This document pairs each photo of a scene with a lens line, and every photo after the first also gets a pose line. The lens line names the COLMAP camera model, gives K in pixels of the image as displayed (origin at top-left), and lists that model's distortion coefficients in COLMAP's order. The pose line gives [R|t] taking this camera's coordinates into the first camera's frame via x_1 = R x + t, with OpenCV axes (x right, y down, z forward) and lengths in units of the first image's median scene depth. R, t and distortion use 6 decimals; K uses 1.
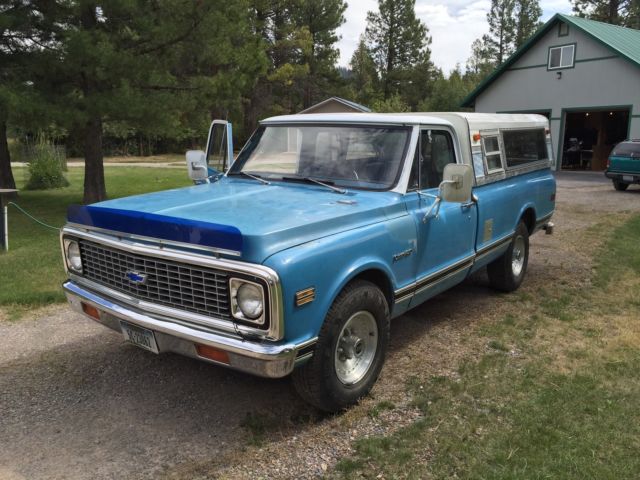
lens RADIAL K [[545.2, 0, 319.5], [0, 545.2, 240.0], [0, 0, 1]] dist [0.105309, -0.154747]
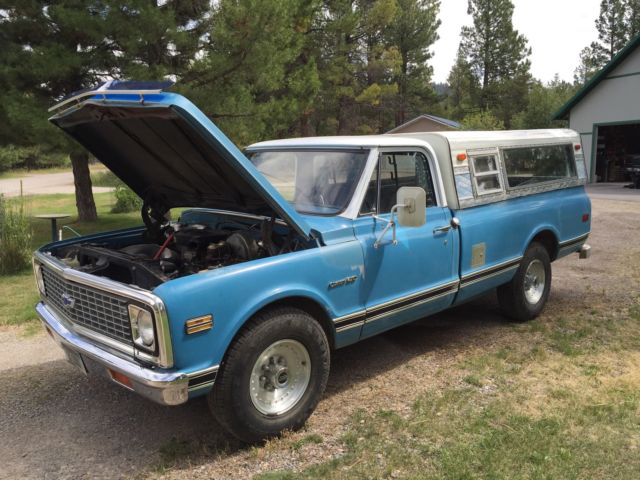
lens RADIAL K [[545.2, 0, 319.5], [0, 545.2, 240.0], [0, 0, 1]] dist [0.105309, -0.154747]
pose [[0.983355, -0.000719, -0.181696, 0.211827], [-0.005479, 0.999420, -0.033612, -0.010442], [0.181614, 0.034048, 0.982780, 0.028501]]
